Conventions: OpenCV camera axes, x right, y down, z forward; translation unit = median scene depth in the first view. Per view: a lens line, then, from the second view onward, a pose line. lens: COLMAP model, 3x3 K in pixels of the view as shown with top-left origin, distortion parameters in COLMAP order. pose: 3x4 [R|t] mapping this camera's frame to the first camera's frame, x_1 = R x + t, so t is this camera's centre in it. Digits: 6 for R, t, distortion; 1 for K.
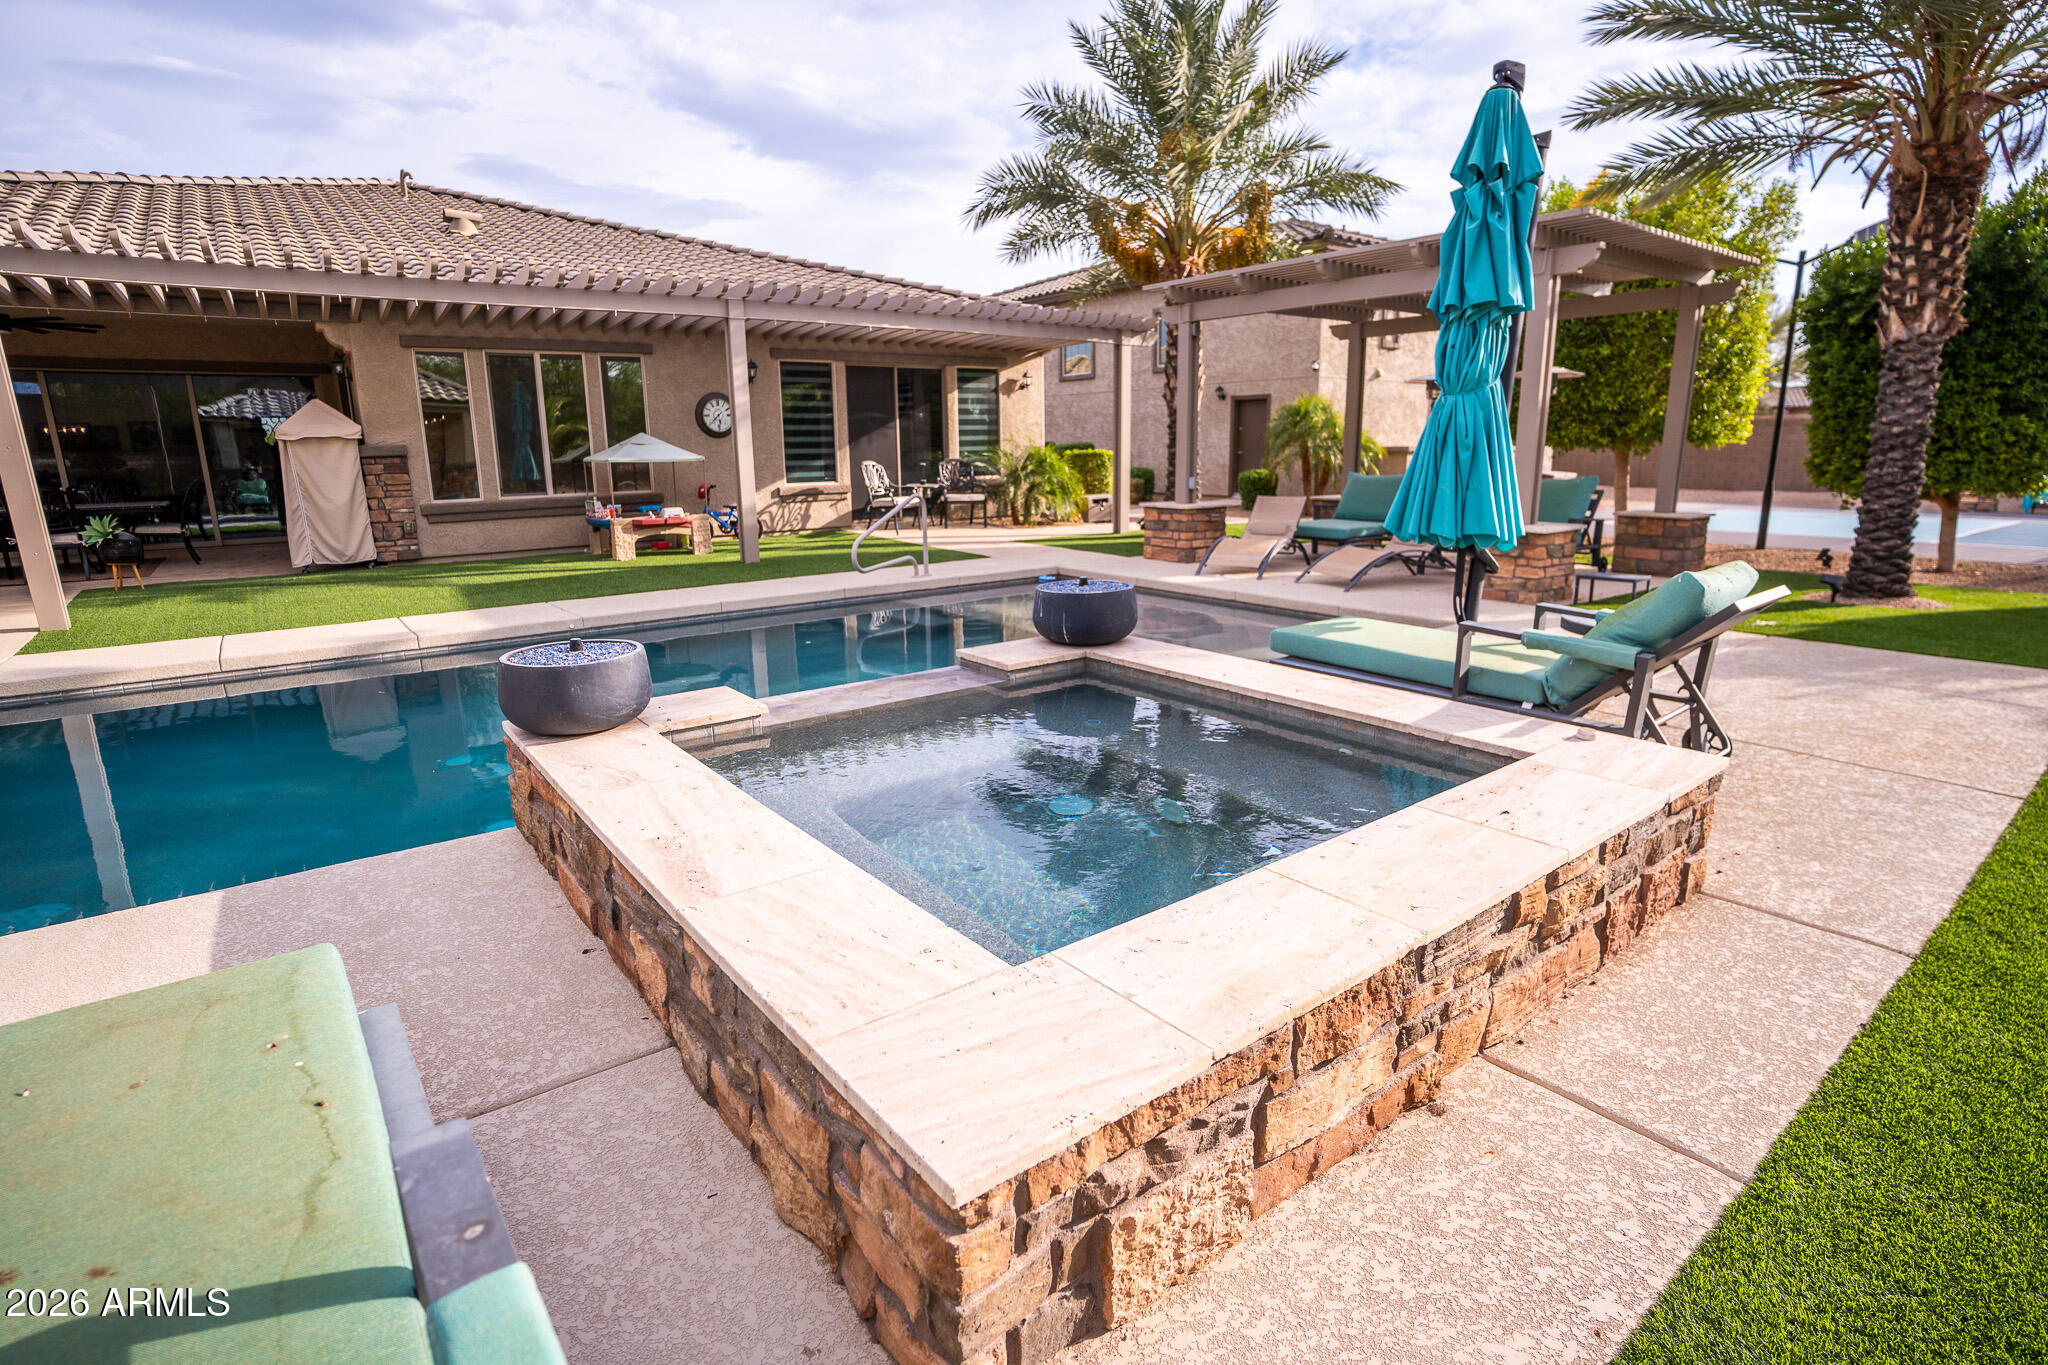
lens RADIAL K [[999.5, 0, 1015.2], [0, 999.5, 677.8], [0, 0, 1]] dist [-0.079743, 0.035883]
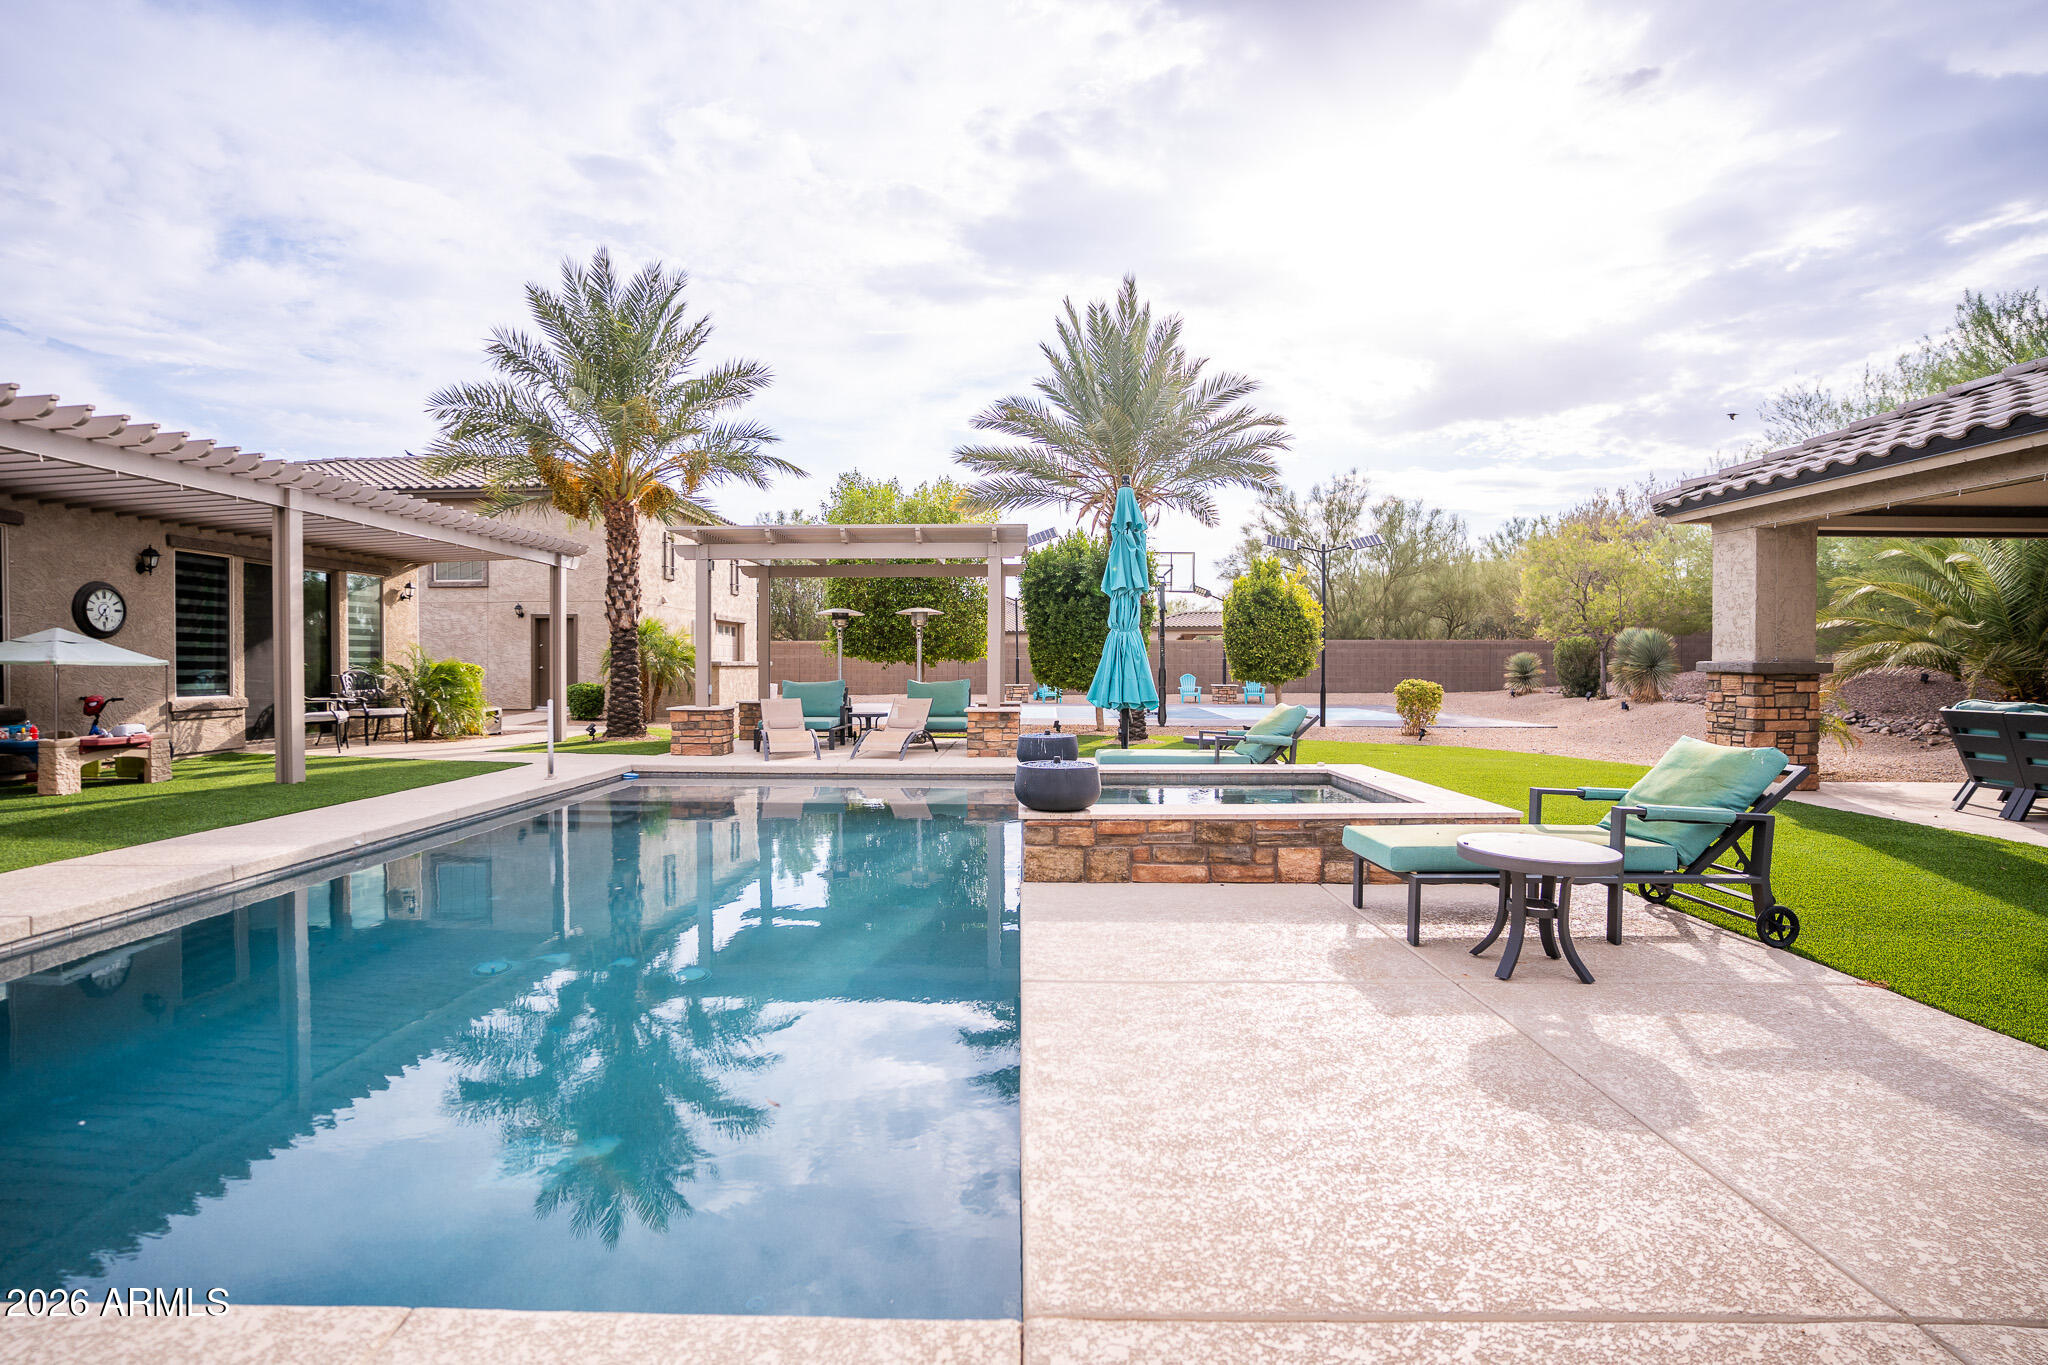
lens RADIAL K [[1002.9, 0, 1014.0], [0, 1002.9, 680.9], [0, 0, 1]] dist [-0.075743, 0.033104]
pose [[0.617832, 0.000462, 0.786310, -0.422015], [0.169397, 0.976440, -0.133676, 0.012112], [-0.767847, 0.215788, 0.603197, -0.002195]]
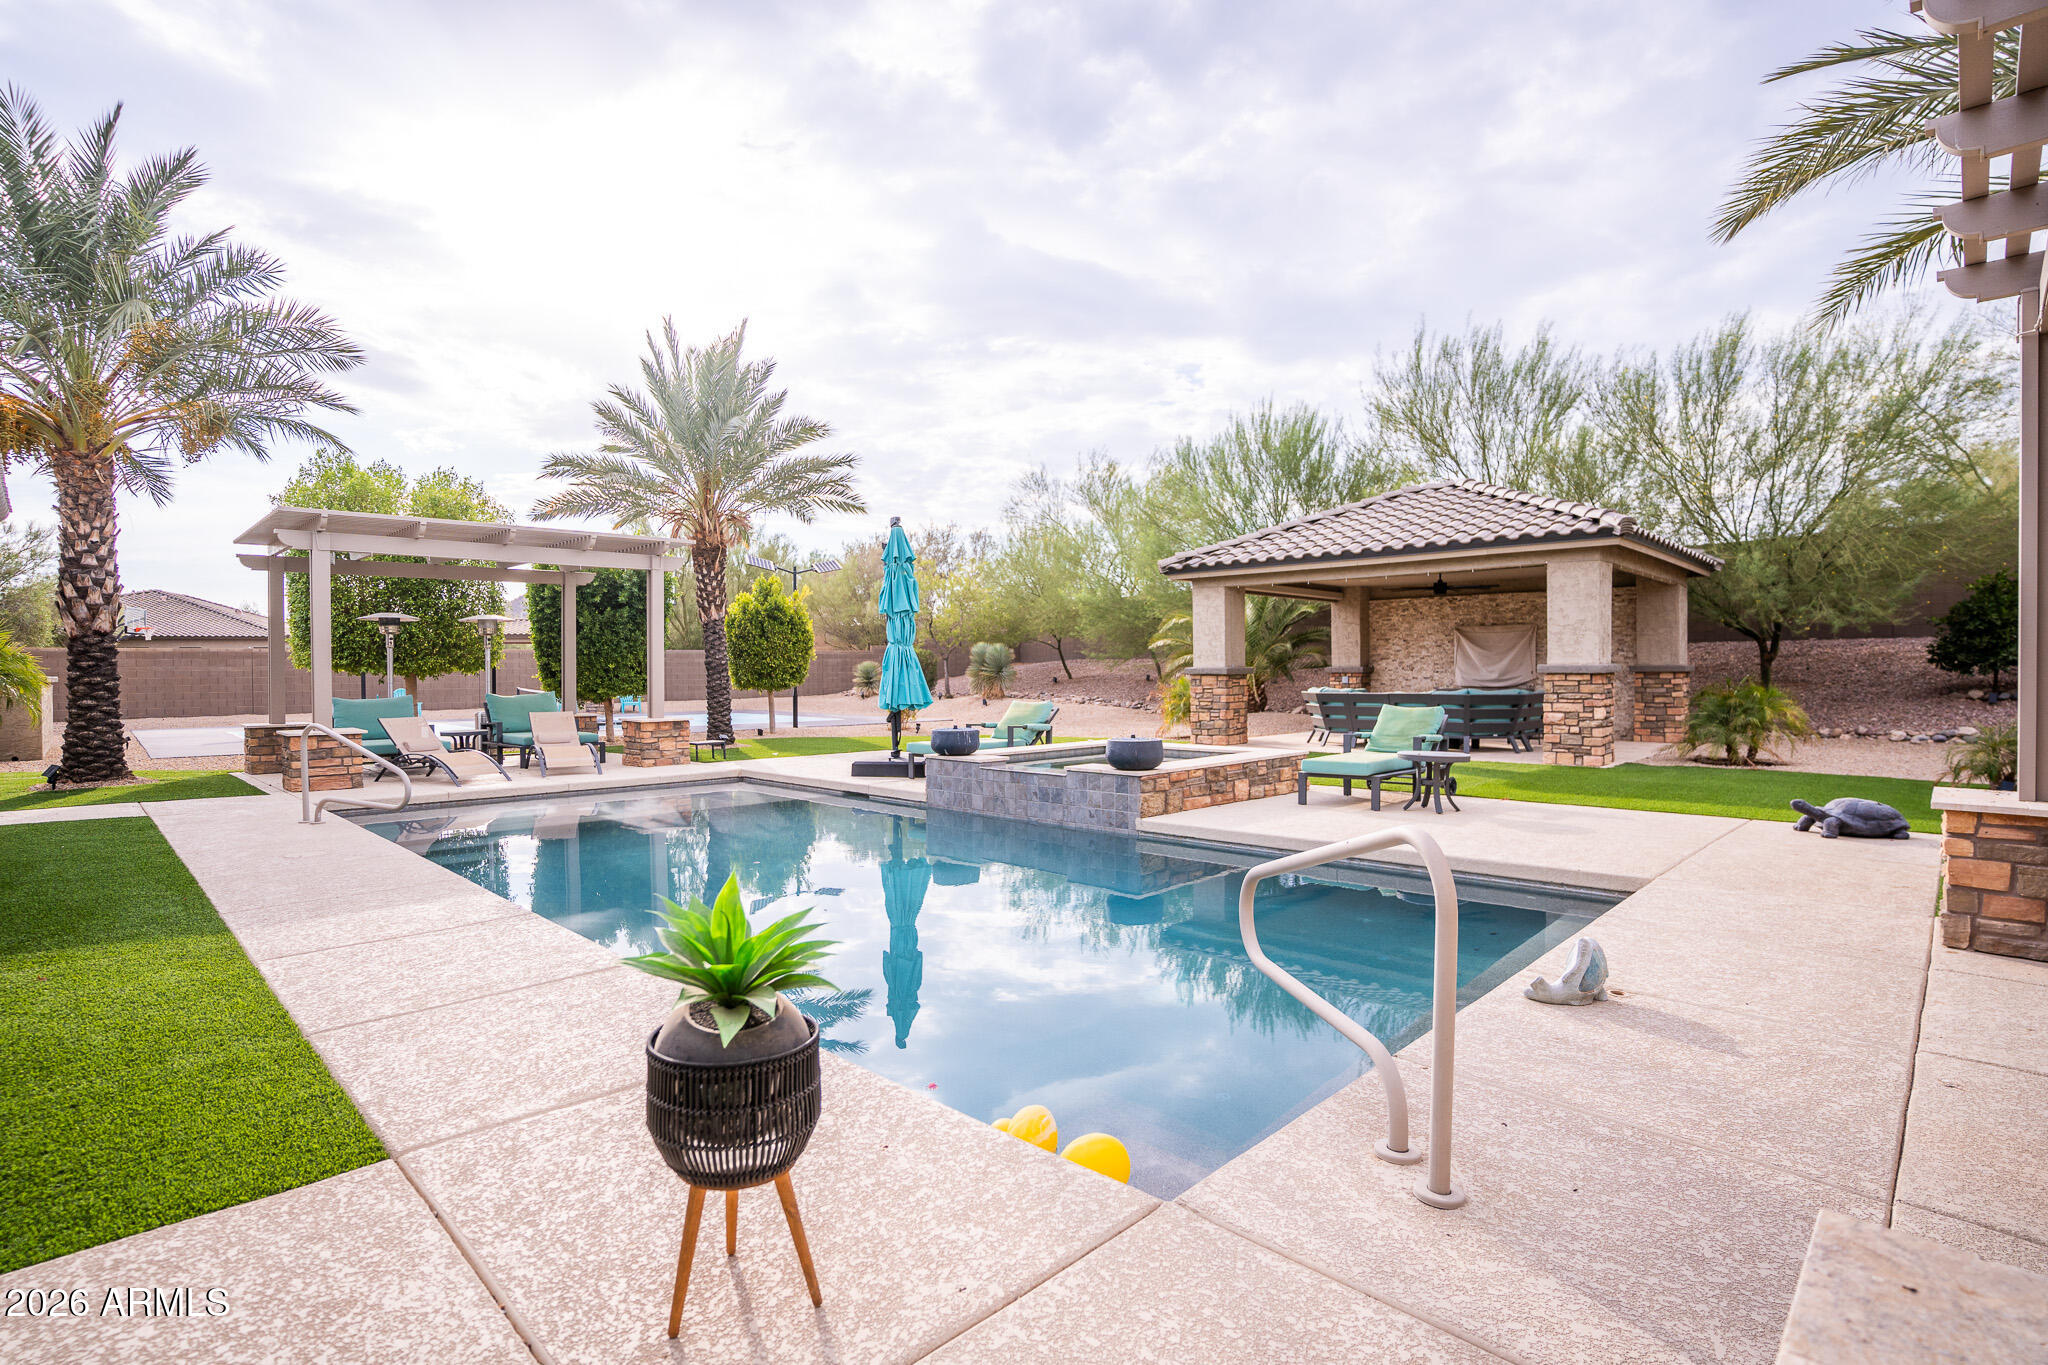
lens RADIAL K [[999.5, 0, 1015.2], [0, 999.5, 677.8], [0, 0, 1]] dist [-0.079743, 0.035883]
pose [[-0.124365, 0.005805, 0.992220, -0.671466], [0.234289, 0.971879, 0.023680, -0.070924], [-0.964180, 0.235411, -0.122227, 0.360054]]
